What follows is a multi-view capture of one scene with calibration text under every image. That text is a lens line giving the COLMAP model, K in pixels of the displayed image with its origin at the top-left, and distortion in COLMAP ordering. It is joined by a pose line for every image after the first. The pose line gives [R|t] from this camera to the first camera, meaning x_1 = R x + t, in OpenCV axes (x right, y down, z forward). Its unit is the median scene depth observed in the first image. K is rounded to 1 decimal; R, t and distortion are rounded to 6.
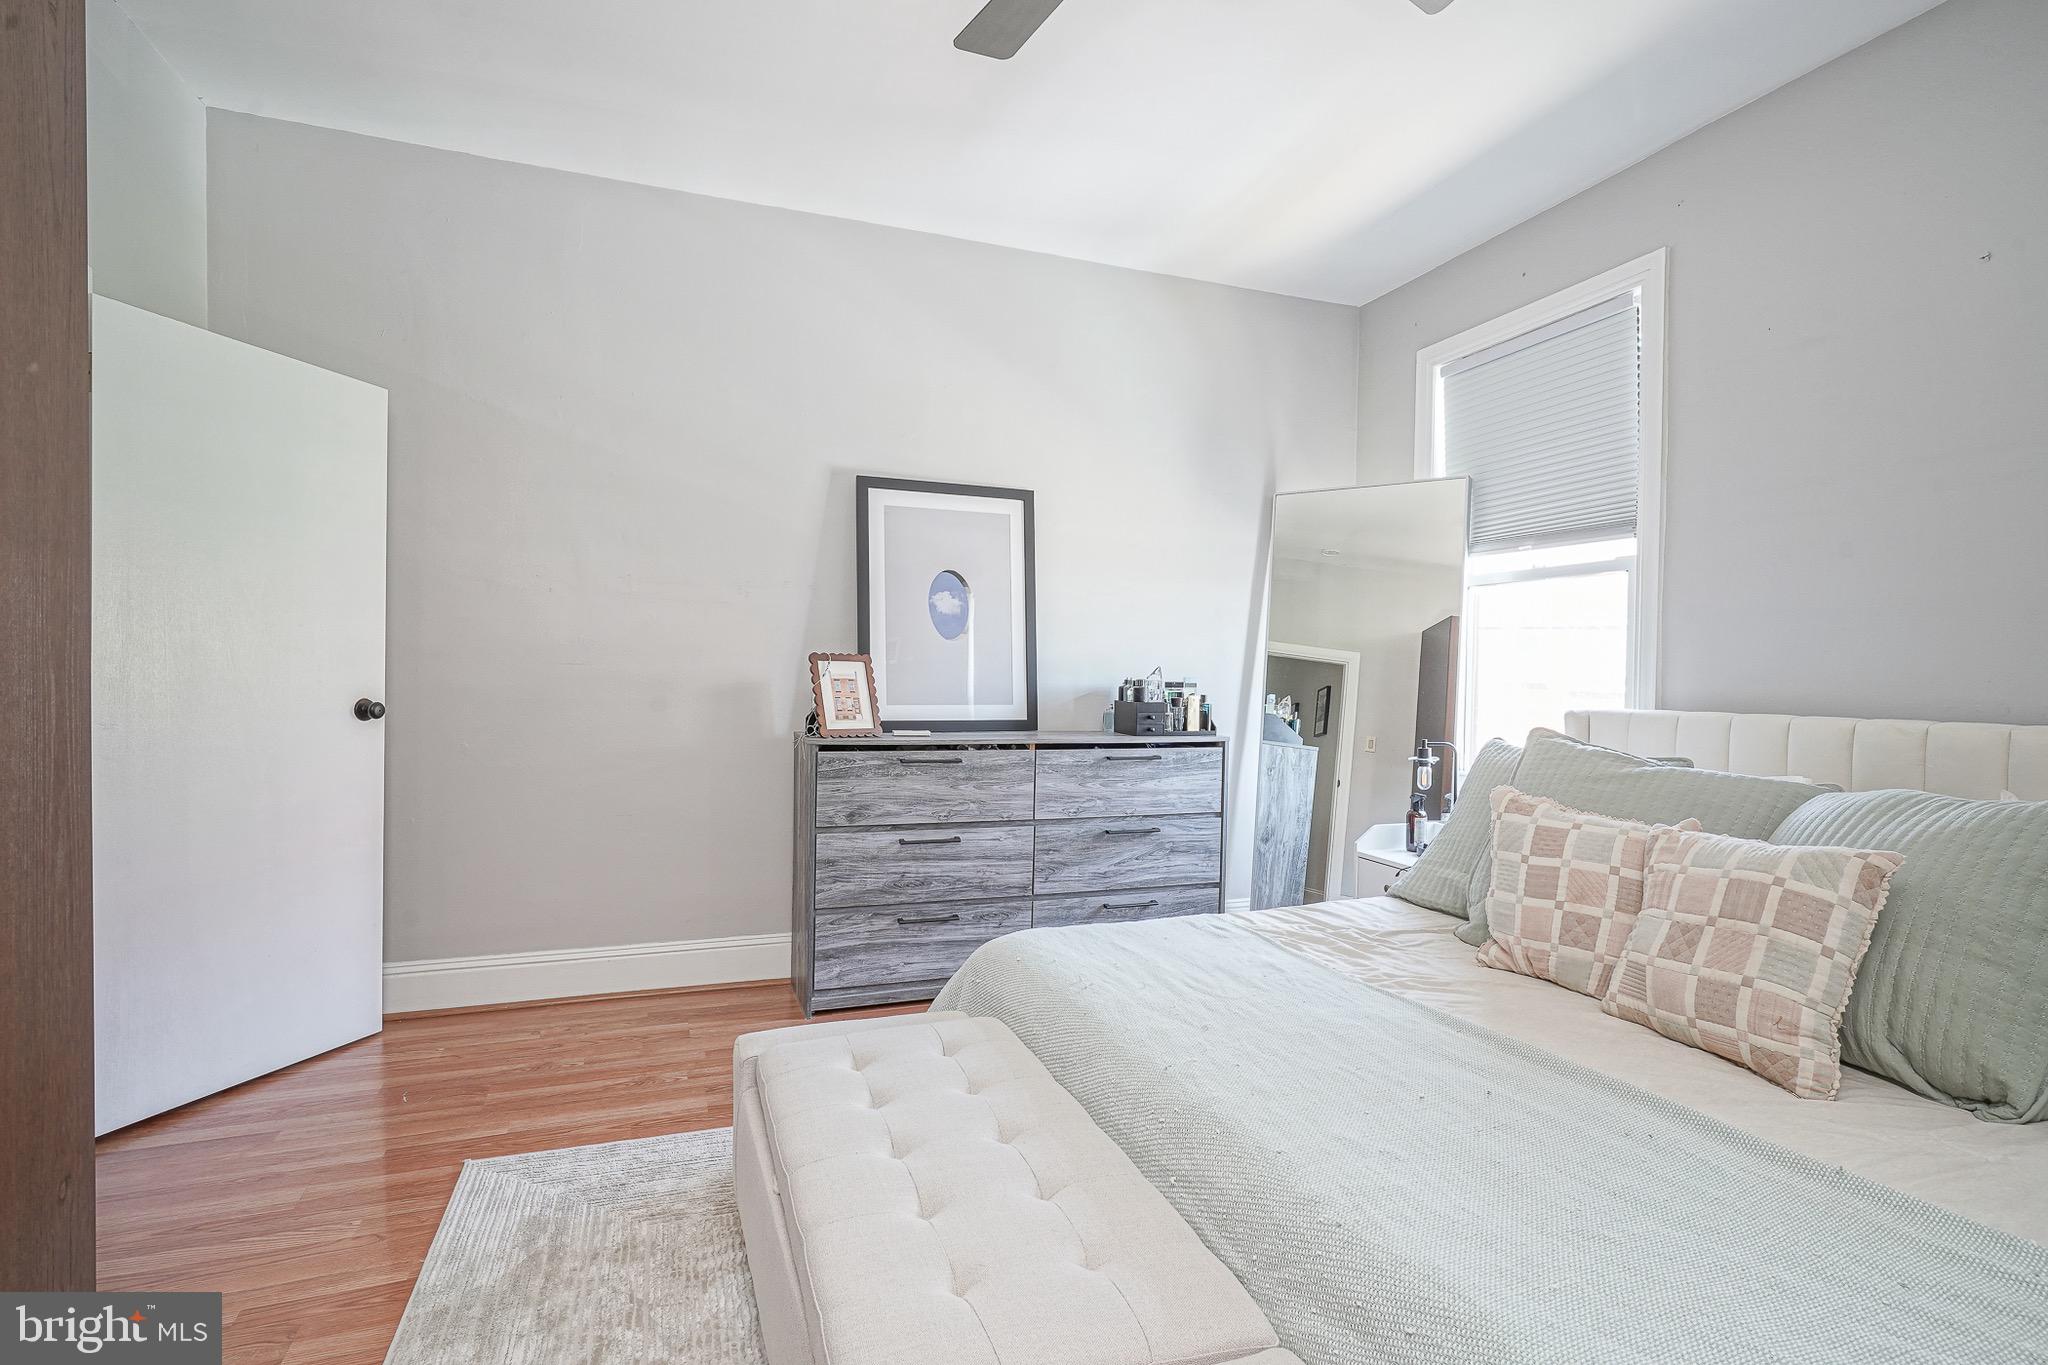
lens RADIAL K [[995.3, 0, 1033.1], [0, 995.3, 689.6], [0, 0, 1]] dist [-0.010155, 0.006064]
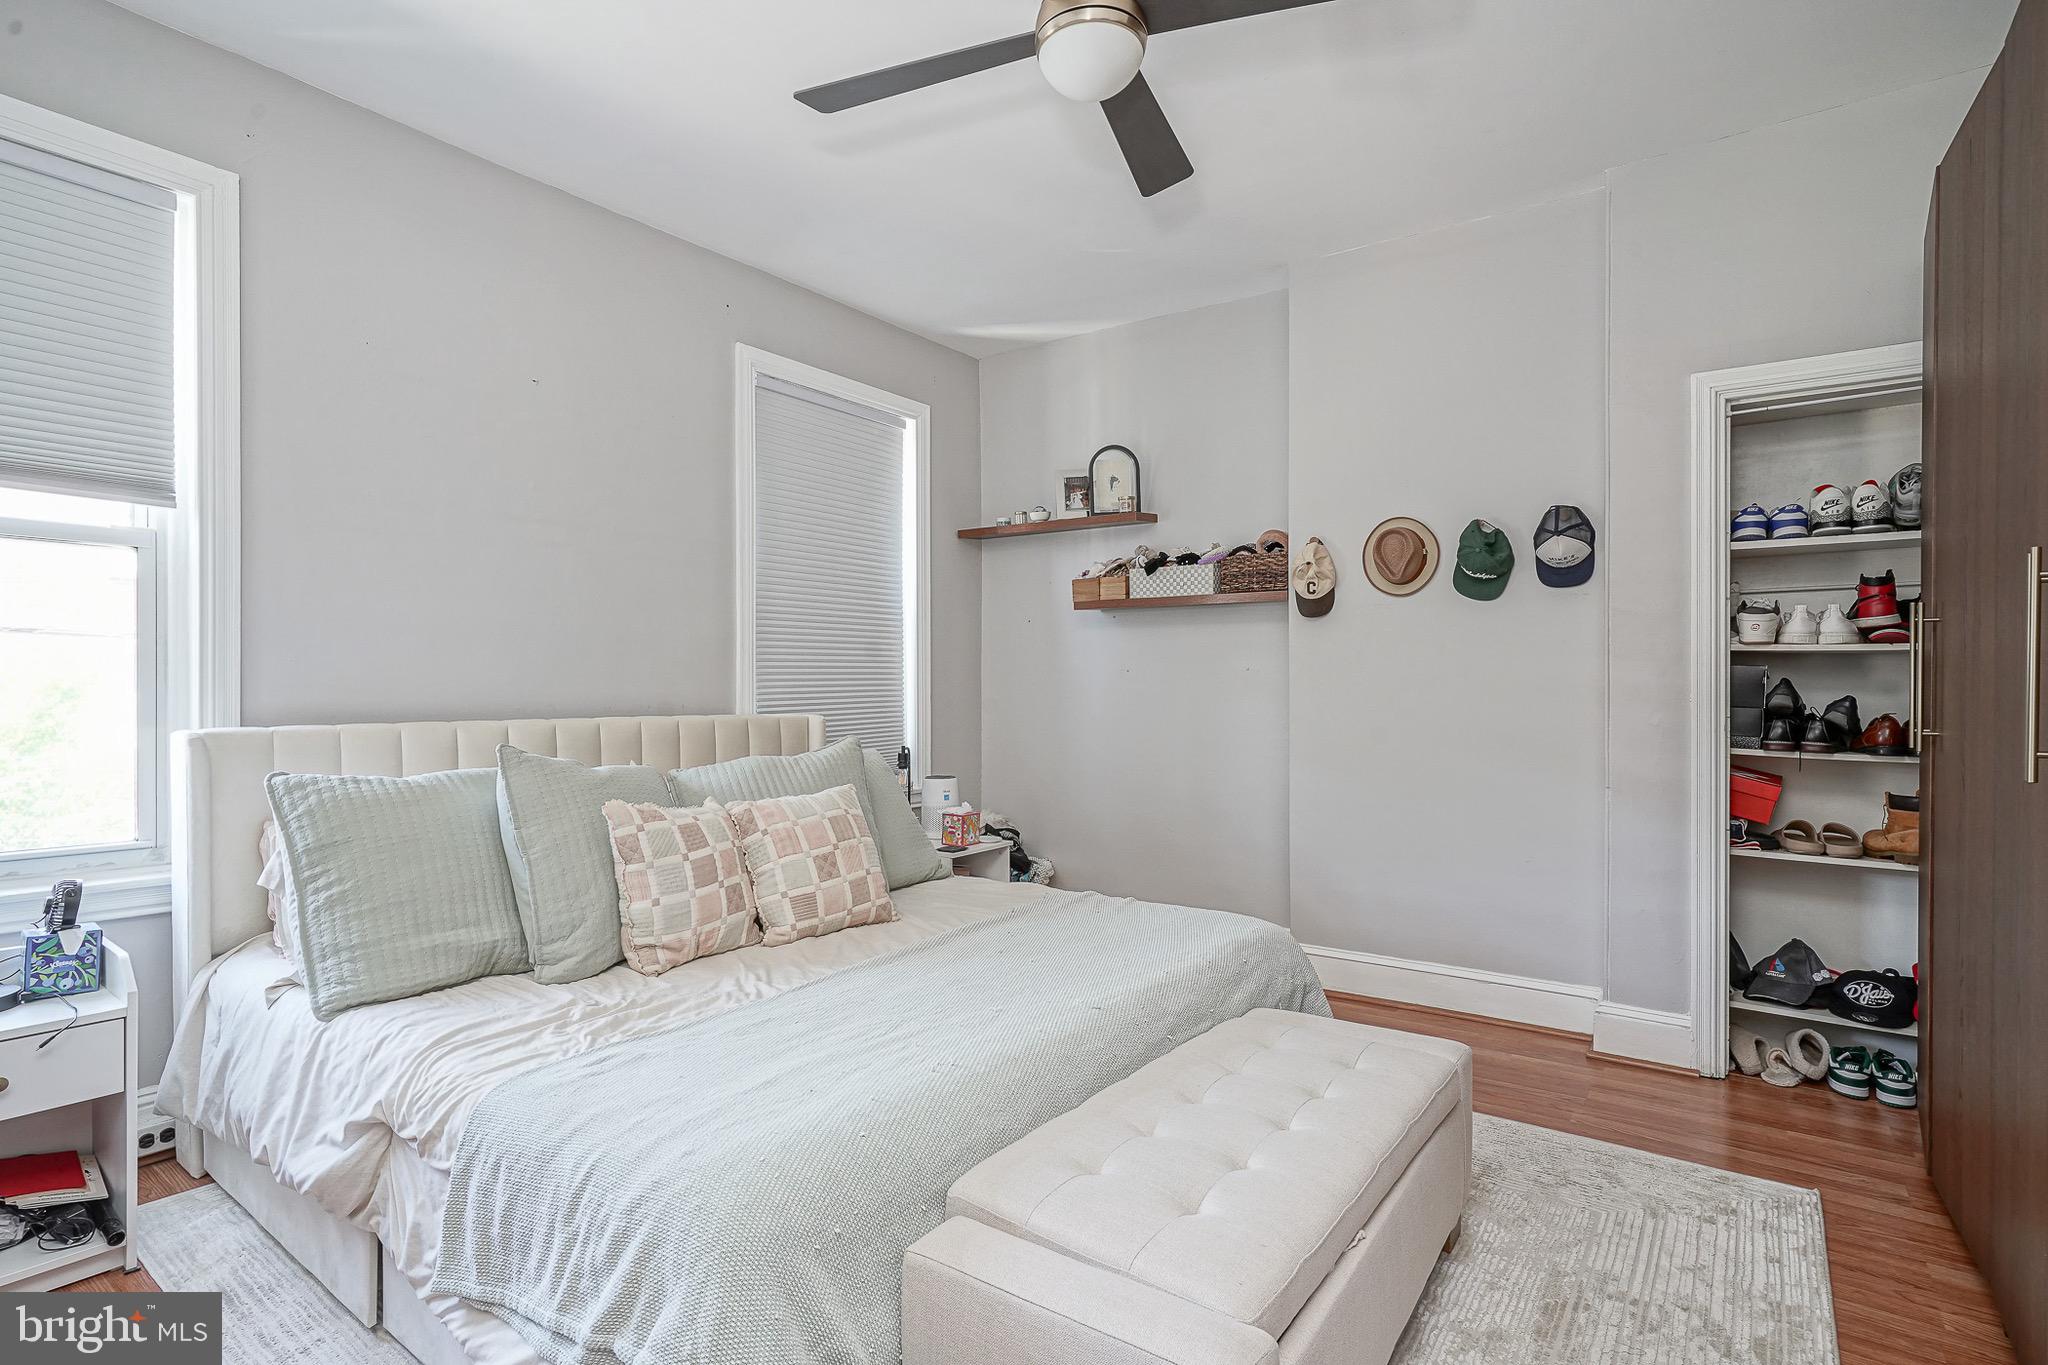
lens RADIAL K [[995.3, 0, 1031.6], [0, 995.3, 680.4], [0, 0, 1]] dist [-0.010155, 0.006064]
pose [[-0.556900, -0.005826, 0.830559, -0.632031], [0.005998, 0.999921, 0.011035, -0.034911], [-0.830558, 0.011127, -0.556821, 1.298367]]
